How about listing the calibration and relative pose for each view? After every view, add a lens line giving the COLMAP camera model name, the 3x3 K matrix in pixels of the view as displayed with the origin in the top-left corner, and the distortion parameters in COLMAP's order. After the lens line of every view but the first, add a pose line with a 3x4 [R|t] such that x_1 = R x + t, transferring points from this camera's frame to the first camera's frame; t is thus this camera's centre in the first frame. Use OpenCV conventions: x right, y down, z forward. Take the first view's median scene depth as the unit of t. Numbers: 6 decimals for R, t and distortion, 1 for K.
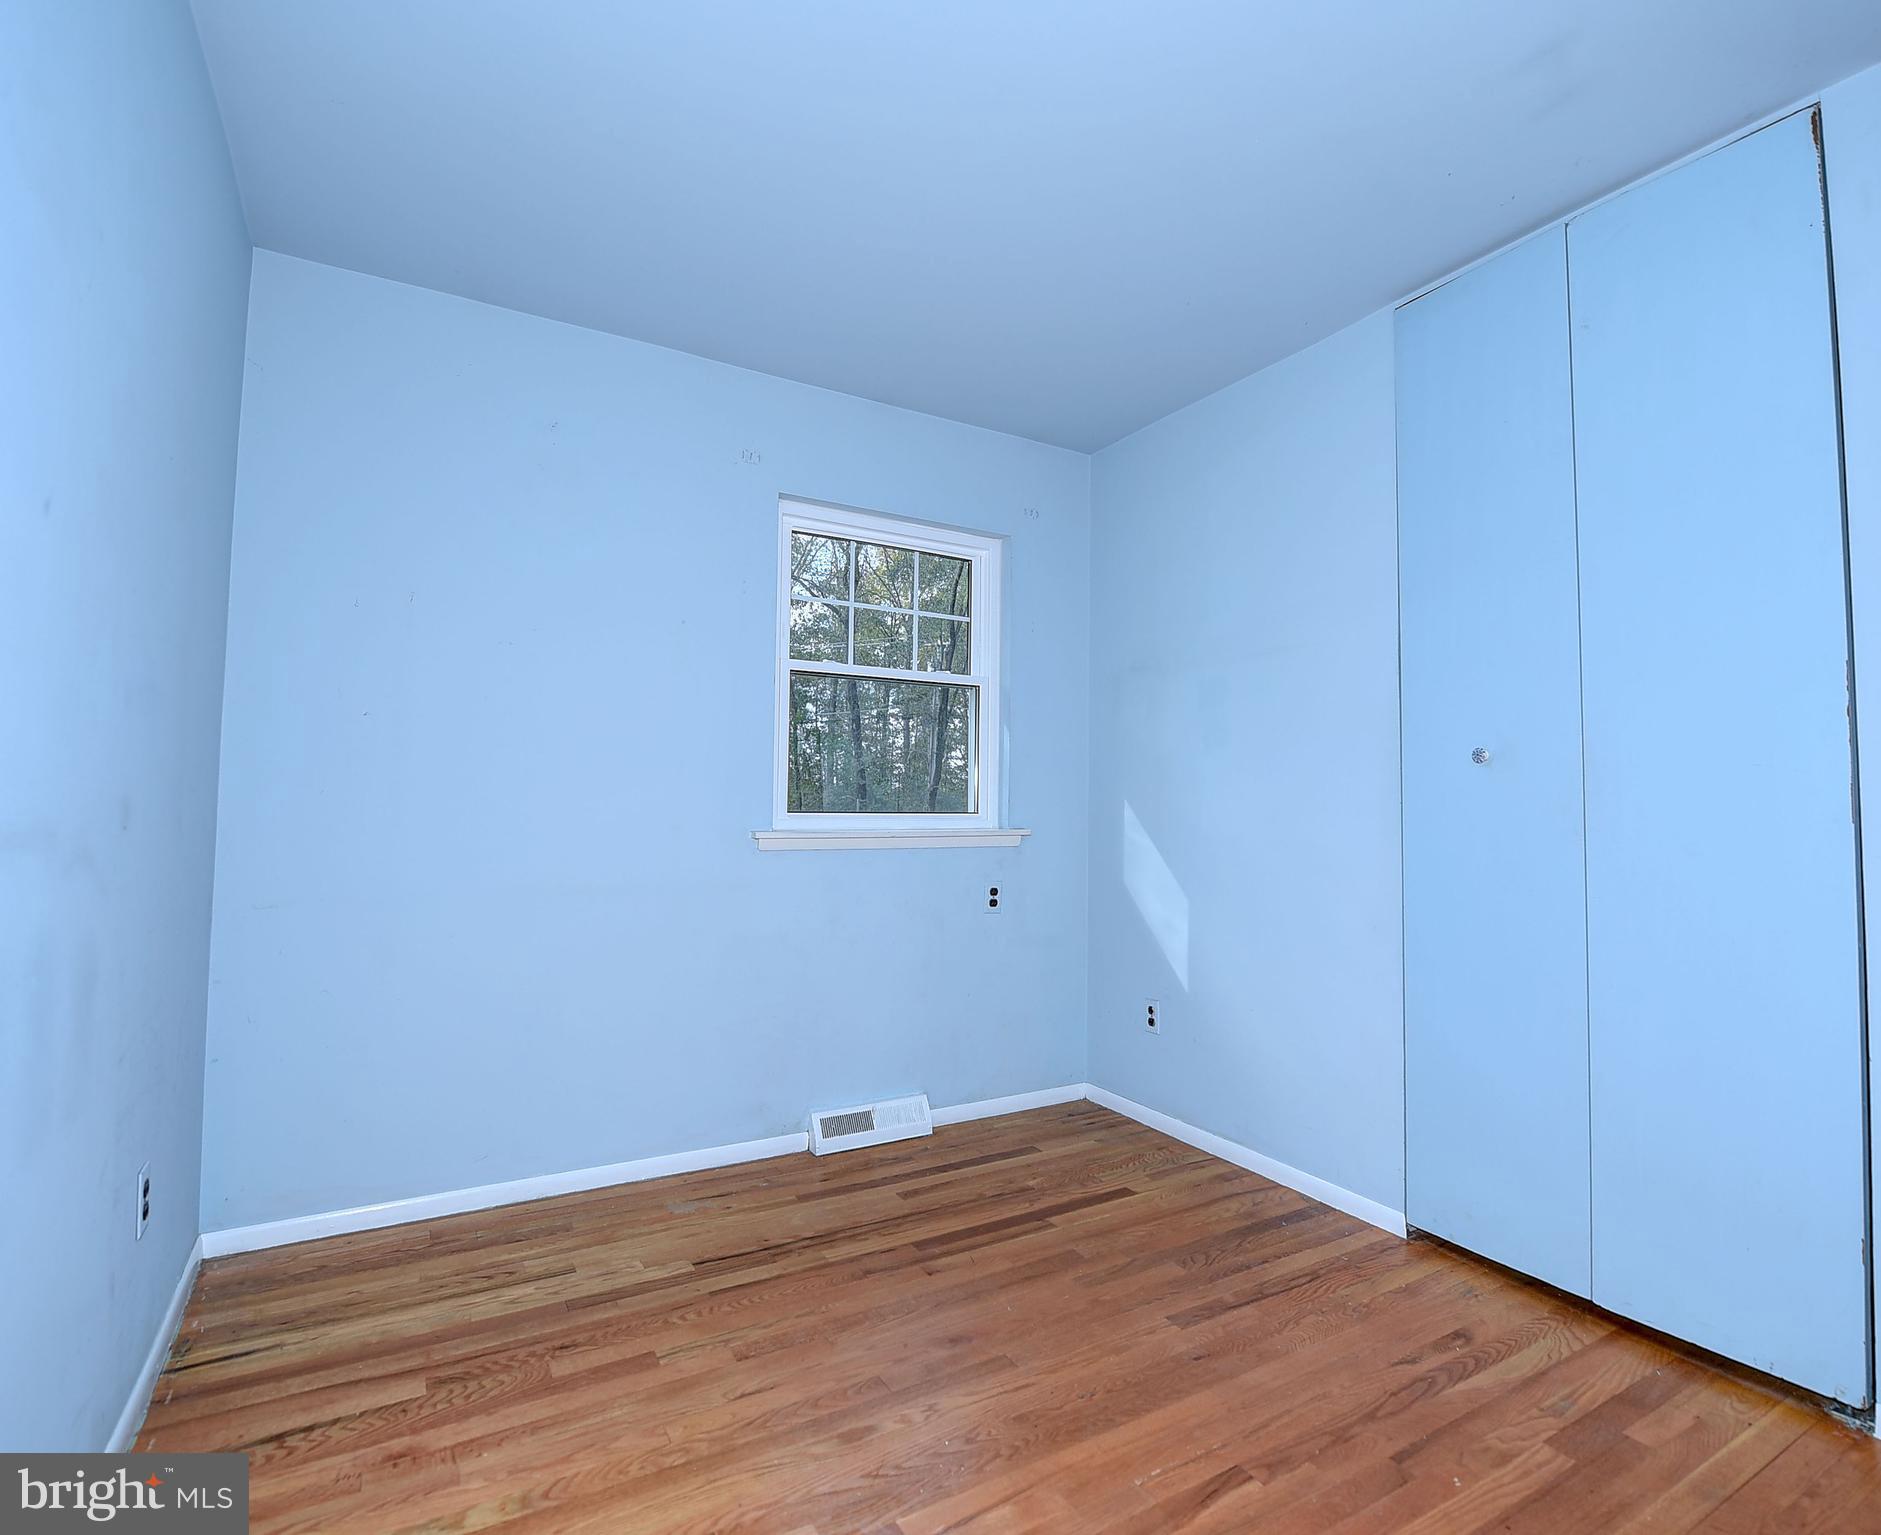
lens RADIAL K [[902.8, 0, 950.2], [0, 902.8, 761.5], [0, 0, 1]] dist [0.000482, -0.000146]
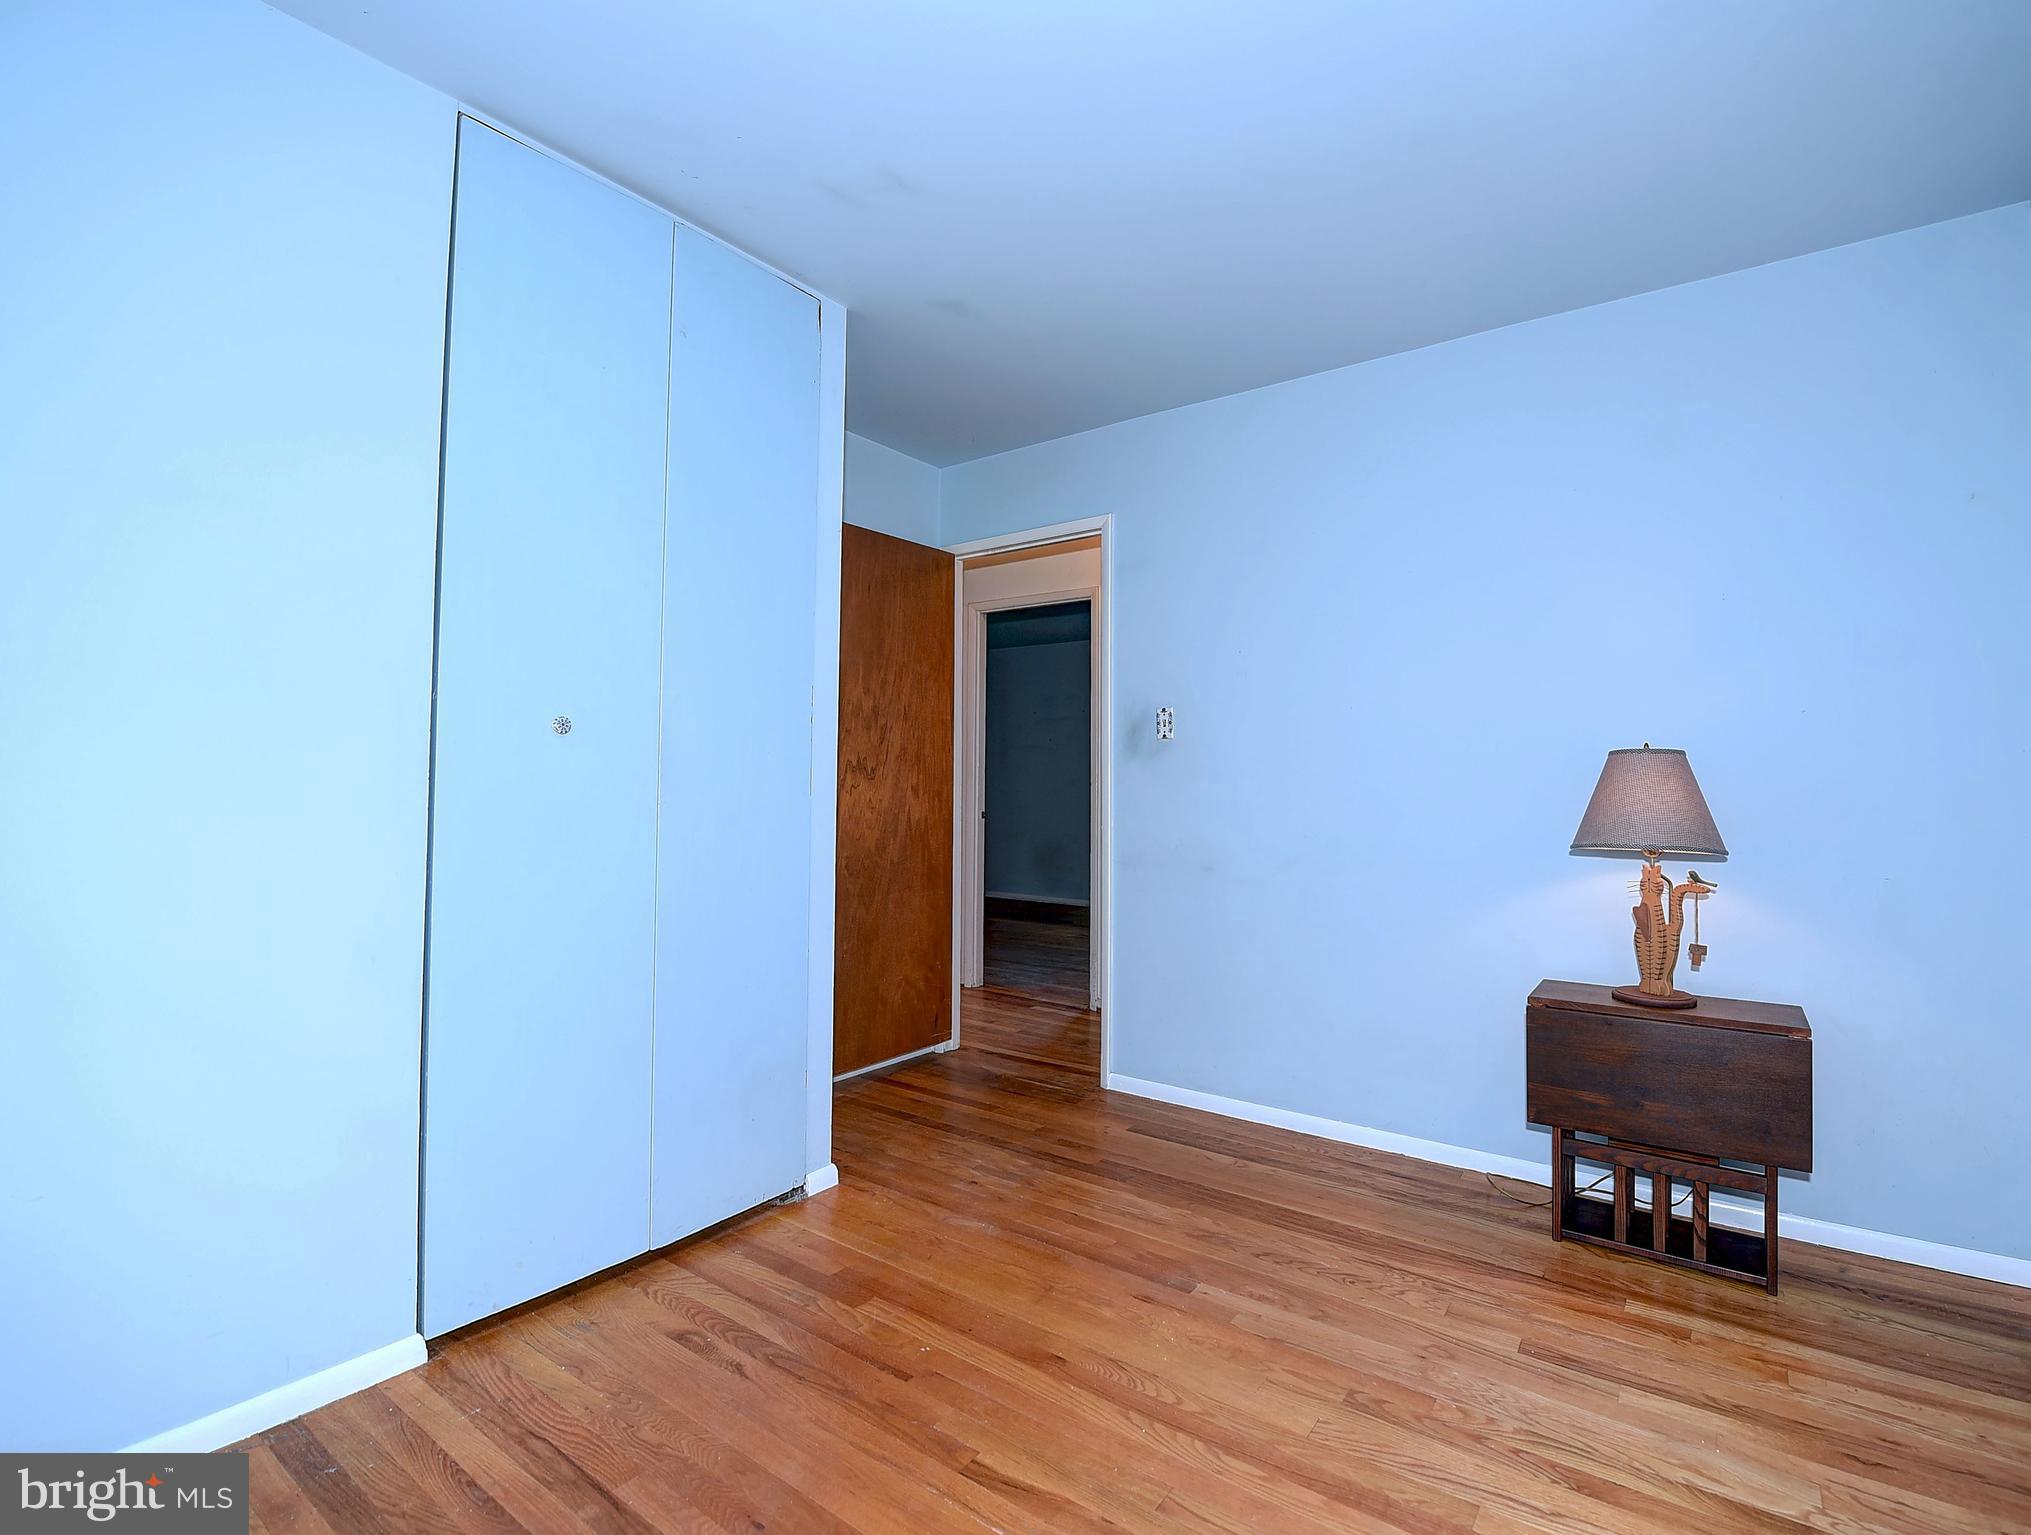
lens RADIAL K [[996.1, 0, 1022.1], [0, 996.1, 764.8], [0, 0, 1]] dist [-0.001967, -0.000429]
pose [[-0.385258, 0.010667, 0.922747, -0.581122], [-0.054689, 0.997912, -0.034369, 0.047771], [-0.921187, -0.063705, -0.383870, 1.160035]]
